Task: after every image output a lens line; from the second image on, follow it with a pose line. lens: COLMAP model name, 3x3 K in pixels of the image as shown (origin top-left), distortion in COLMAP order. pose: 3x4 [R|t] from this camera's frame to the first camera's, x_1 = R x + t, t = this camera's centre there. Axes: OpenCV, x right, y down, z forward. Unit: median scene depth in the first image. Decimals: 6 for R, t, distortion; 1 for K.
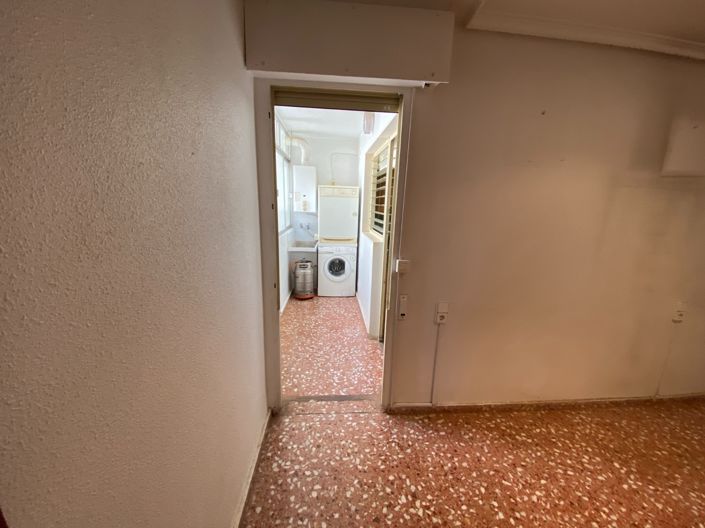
lens RADIAL K [[285.9, 0, 350.8], [0, 285.9, 268.6], [0, 0, 1]] dist [0.033469, -0.023934]
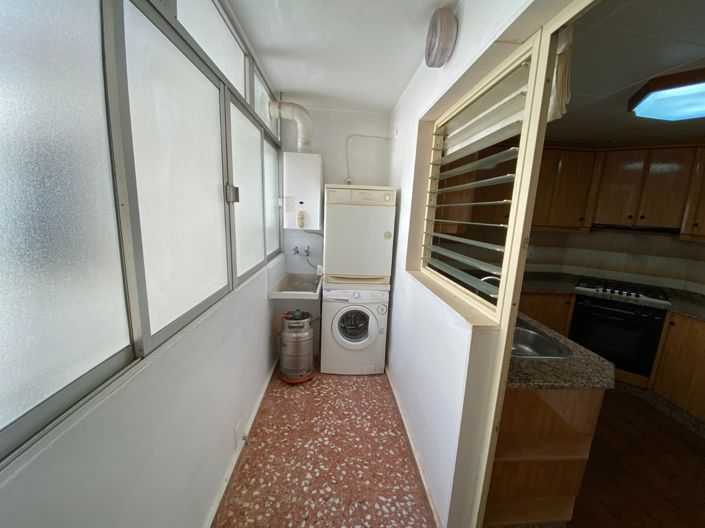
lens RADIAL K [[285.9, 0, 350.8], [0, 285.9, 268.6], [0, 0, 1]] dist [0.033469, -0.023934]
pose [[0.999772, 0.015255, -0.014916, -0.049448], [-0.015760, 0.999286, -0.034335, -0.100994], [0.014382, 0.034562, 0.999299, 0.422911]]
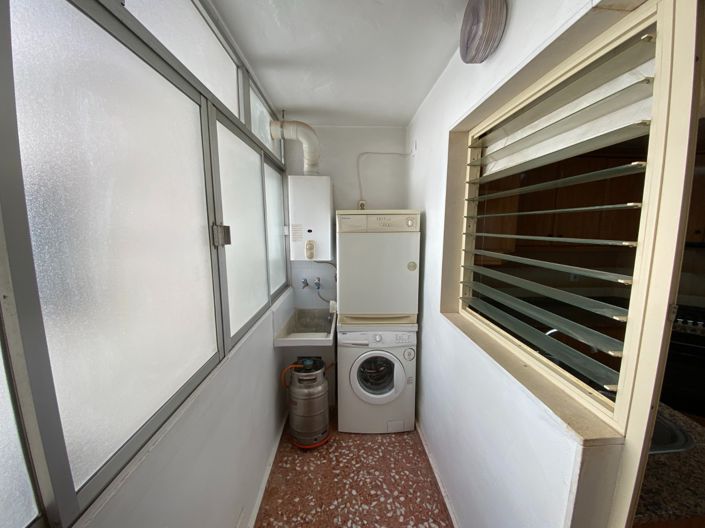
lens RADIAL K [[285.9, 0, 350.8], [0, 285.9, 268.6], [0, 0, 1]] dist [0.033469, -0.023934]
pose [[0.998457, -0.024551, -0.049806, -0.064483], [0.020322, 0.996284, -0.083698, -0.145229], [0.051676, 0.082556, 0.995246, 0.505203]]
